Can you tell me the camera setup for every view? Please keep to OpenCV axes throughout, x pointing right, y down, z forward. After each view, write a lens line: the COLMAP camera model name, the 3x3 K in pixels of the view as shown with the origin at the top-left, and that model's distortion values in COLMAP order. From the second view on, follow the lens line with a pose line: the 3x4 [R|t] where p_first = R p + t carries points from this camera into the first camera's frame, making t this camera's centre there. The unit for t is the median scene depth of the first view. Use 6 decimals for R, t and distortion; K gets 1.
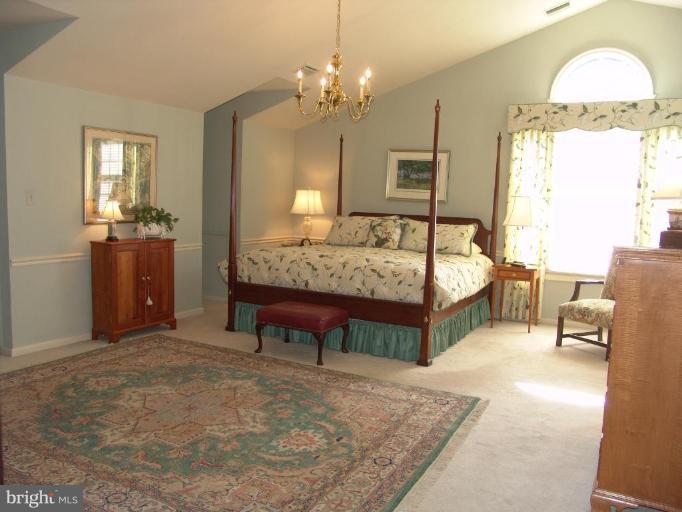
lens RADIAL K [[568.0, 0, 335.7], [0, 568.0, 252.2], [0, 0, 1]] dist [-0.132433, 0.085618]
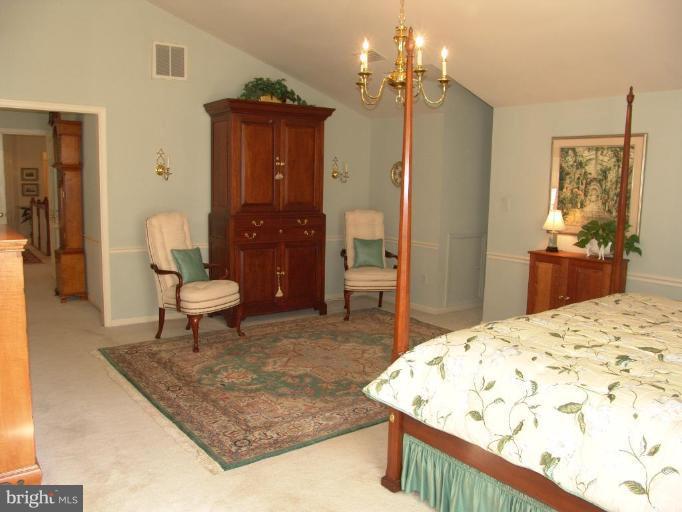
lens RADIAL K [[568.0, 0, 336.6], [0, 568.0, 256.0], [0, 0, 1]] dist [-0.132433, 0.085618]
pose [[-0.418277, 0.079043, -0.904874, 0.824584], [-0.123409, 0.982024, 0.142828, -0.136188], [0.899897, 0.171412, -0.401003, 1.352660]]
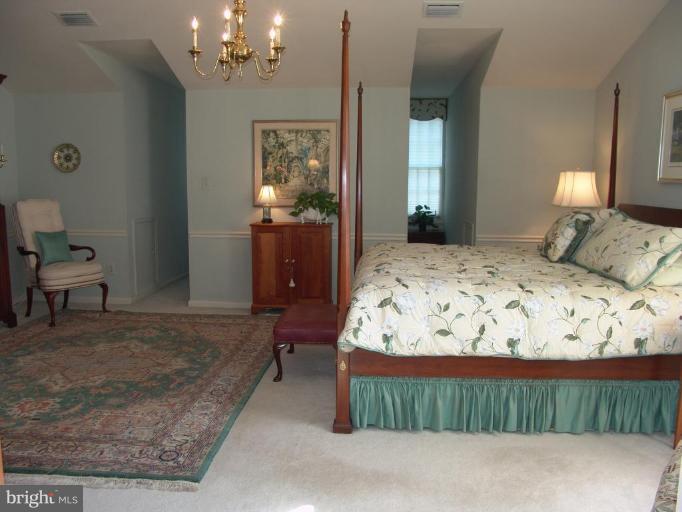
lens RADIAL K [[568.0, 0, 337.9], [0, 568.0, 255.4], [0, 0, 1]] dist [-0.132433, 0.085618]
pose [[0.414944, 0.089230, -0.905461, 0.857475], [-0.082017, 0.994796, 0.060448, -0.045446], [0.906143, 0.049180, 0.420103, 0.848841]]
